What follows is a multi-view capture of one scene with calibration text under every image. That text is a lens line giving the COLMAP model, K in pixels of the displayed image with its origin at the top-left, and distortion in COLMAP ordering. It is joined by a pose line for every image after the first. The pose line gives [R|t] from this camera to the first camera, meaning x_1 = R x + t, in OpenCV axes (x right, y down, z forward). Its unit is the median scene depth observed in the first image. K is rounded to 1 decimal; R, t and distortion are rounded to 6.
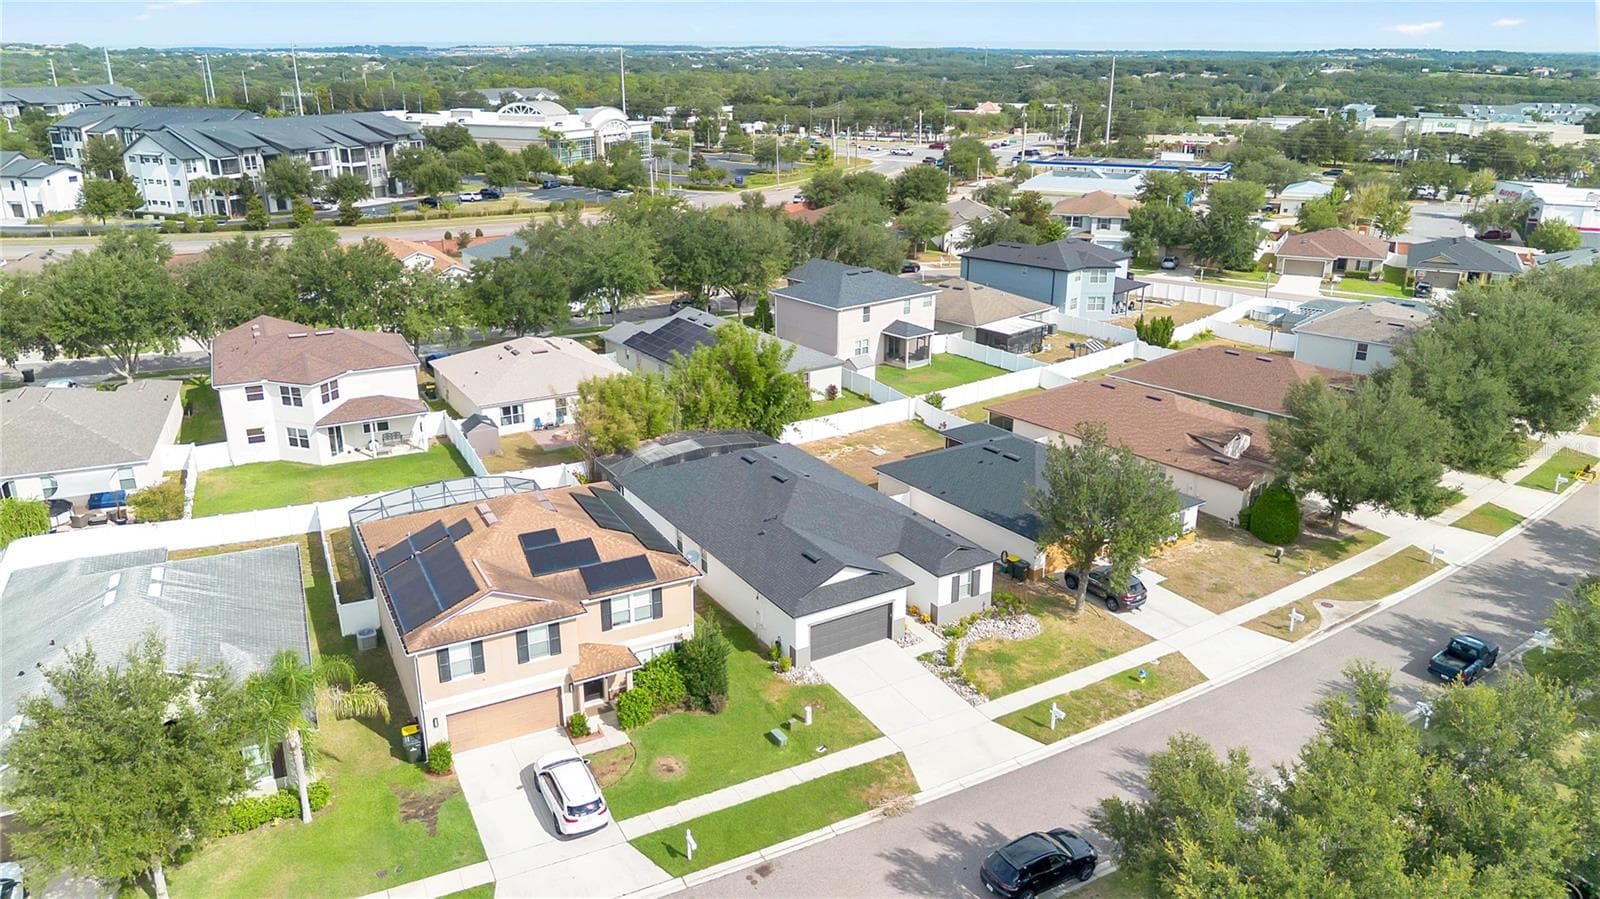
lens RADIAL K [[1121.6, 0, 808.6], [0, 1121.6, 452.3], [0, 0, 1]] dist [0.093518, -0.098656]
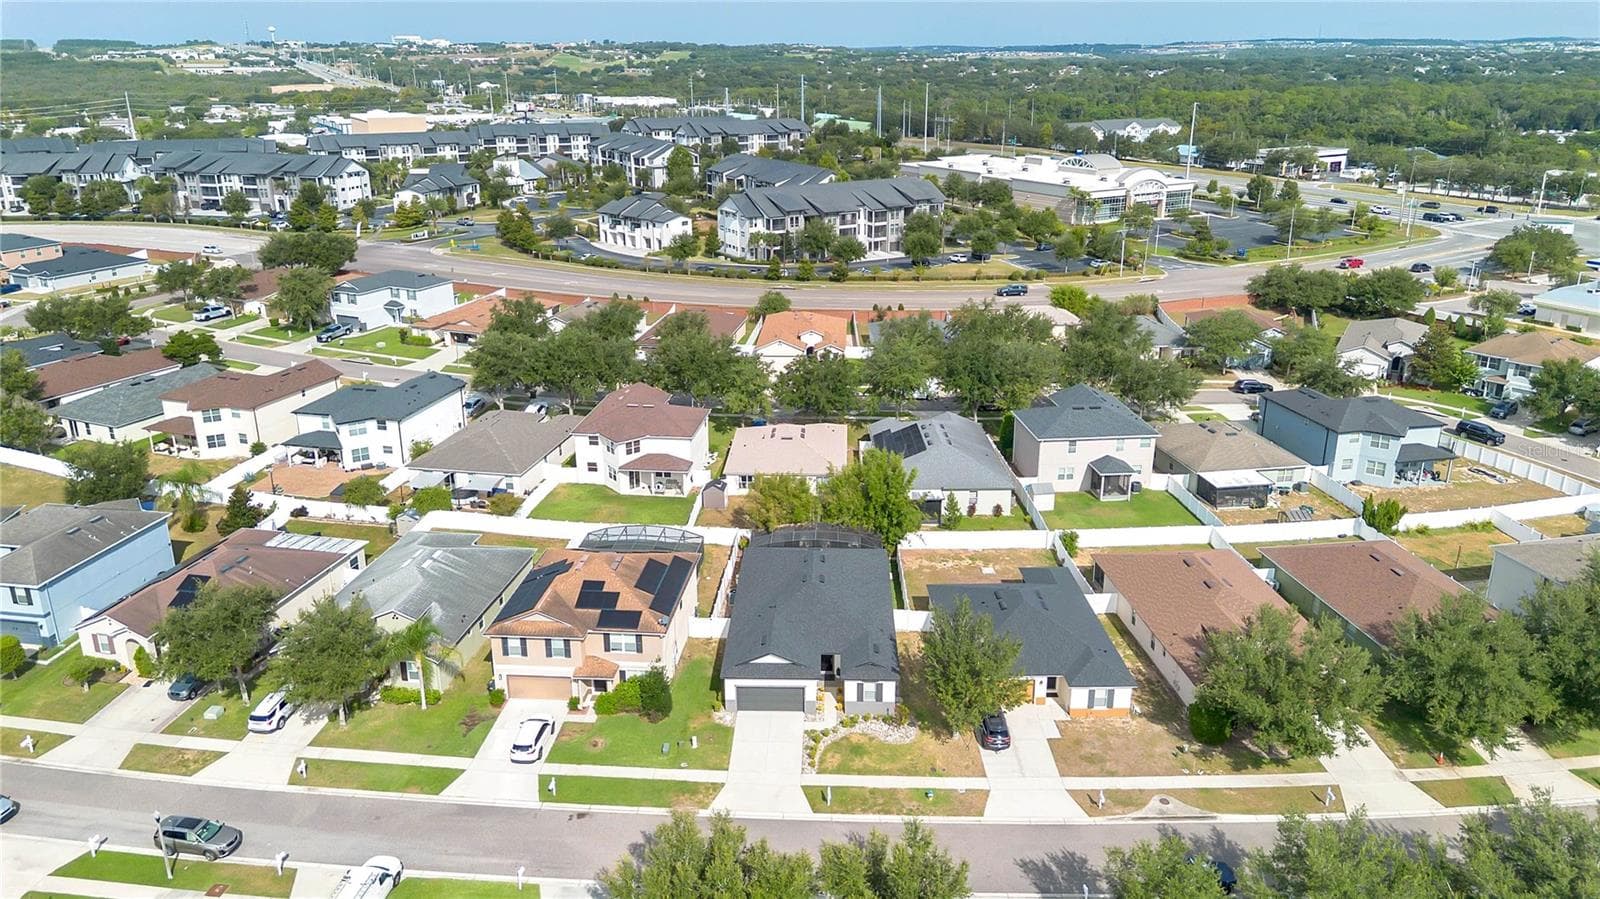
lens RADIAL K [[1121.6, 0, 808.6], [0, 1121.6, 452.3], [0, 0, 1]] dist [0.093518, -0.098656]
pose [[0.843424, 0.181941, -0.505503, 0.520040], [-0.182520, 0.981985, 0.048905, -0.159542], [0.505294, 0.051017, 0.861438, -0.162102]]
